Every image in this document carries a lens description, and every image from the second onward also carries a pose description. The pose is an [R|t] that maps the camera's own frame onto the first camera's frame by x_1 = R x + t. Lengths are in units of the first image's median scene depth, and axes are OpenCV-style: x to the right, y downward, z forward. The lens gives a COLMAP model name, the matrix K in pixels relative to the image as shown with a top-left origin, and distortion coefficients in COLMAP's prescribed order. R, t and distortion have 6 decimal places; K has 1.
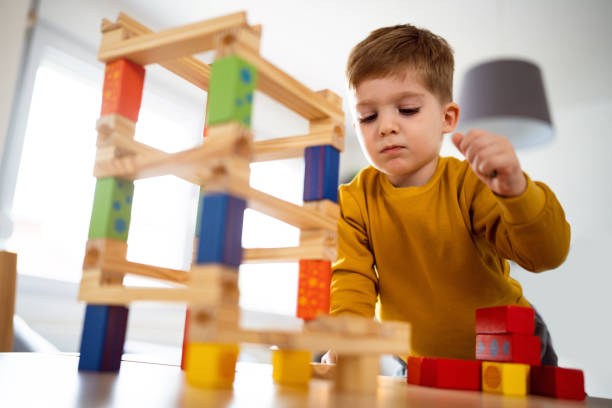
lens RADIAL K [[594.1, 0, 296.3], [0, 594.1, 205.8], [0, 0, 1]] dist [0.027842, 0.000000]
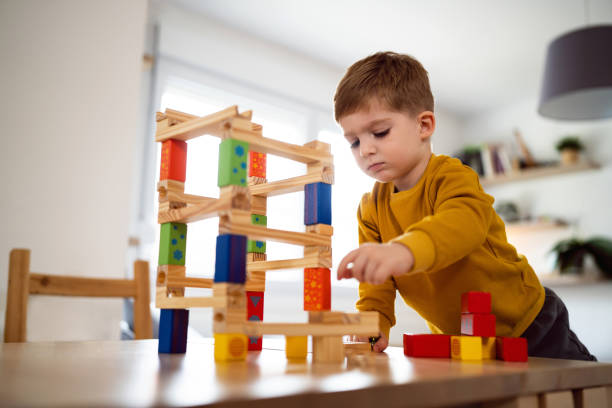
lens RADIAL K [[594.1, 0, 307.3], [0, 594.1, 209.3], [0, 0, 1]] dist [0.027842, 0.000000]
pose [[0.971720, -0.086842, -0.219589, 0.335118], [0.096145, 0.994852, 0.032020, -0.091725], [0.215678, -0.052227, 0.975067, -0.346231]]
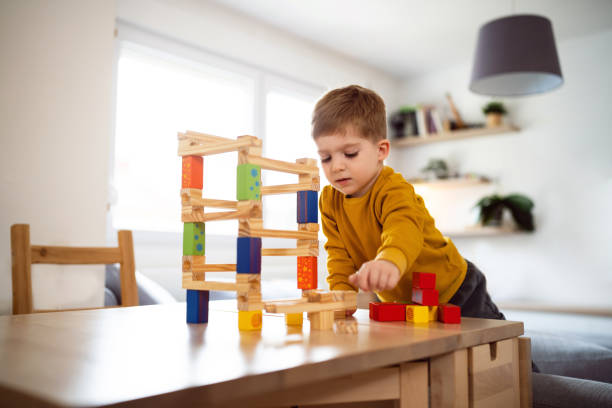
lens RADIAL K [[594.1, 0, 307.2], [0, 594.1, 203.7], [0, 0, 1]] dist [0.027842, 0.000000]
pose [[0.990962, -0.069386, -0.114805, 0.259395], [0.084281, 0.987867, 0.130440, -0.309096], [0.104361, -0.138937, 0.984787, -0.773857]]
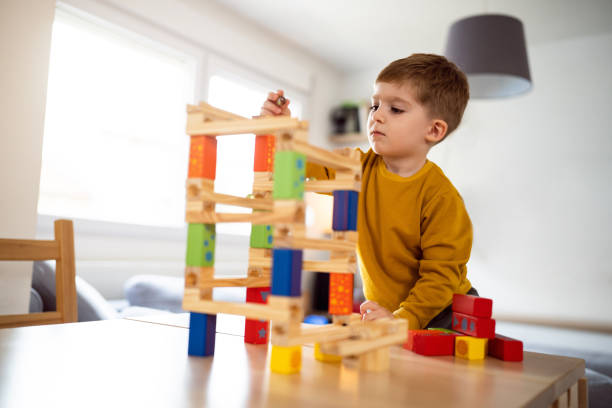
lens RADIAL K [[594.1, 0, 302.8], [0, 594.1, 201.6], [0, 0, 1]] dist [0.027842, 0.000000]
pose [[0.999368, -0.014235, 0.032574, -0.109039], [0.009337, 0.989262, 0.145852, -0.294241], [-0.034300, -0.145456, 0.988770, -0.396908]]
